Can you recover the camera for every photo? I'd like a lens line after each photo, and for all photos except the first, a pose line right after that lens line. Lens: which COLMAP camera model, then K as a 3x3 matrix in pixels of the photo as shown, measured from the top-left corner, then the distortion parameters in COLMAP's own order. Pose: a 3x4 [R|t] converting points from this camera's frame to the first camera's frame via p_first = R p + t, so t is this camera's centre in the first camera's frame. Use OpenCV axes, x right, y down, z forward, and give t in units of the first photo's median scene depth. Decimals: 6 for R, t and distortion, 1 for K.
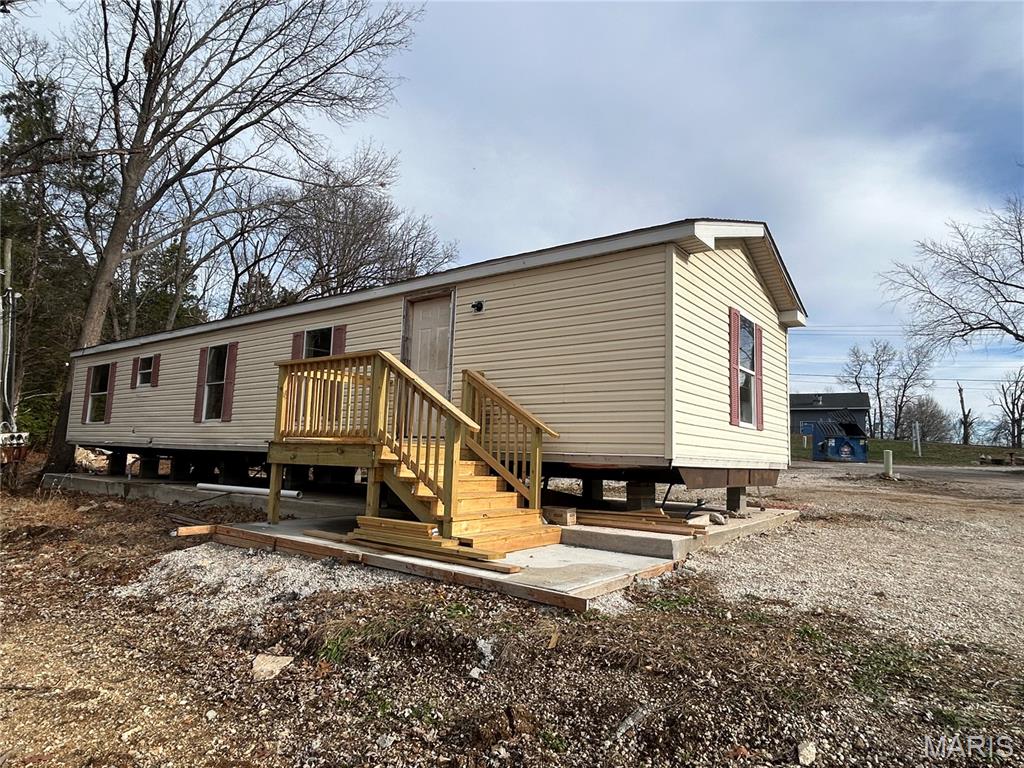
lens RADIAL K [[633.5, 0, 511.8], [0, 633.5, 385.4], [0, 0, 1]] dist [0.002988, 0.001303]
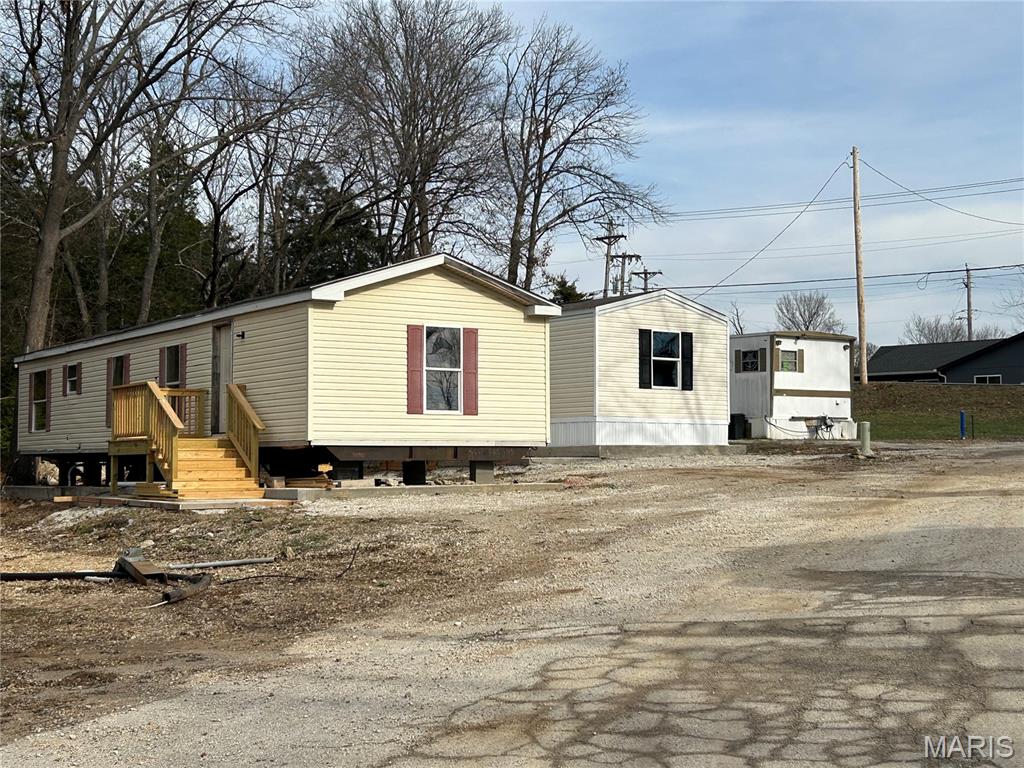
lens RADIAL K [[1451.4, 0, 512.9], [0, 1451.4, 383.9], [0, 0, 1]] dist [0.042083, 0.000000]
pose [[0.948060, -0.058051, -0.312750, 0.854551], [0.075810, 0.996110, 0.044914, -0.068078], [0.308926, -0.066290, 0.948773, -1.038144]]
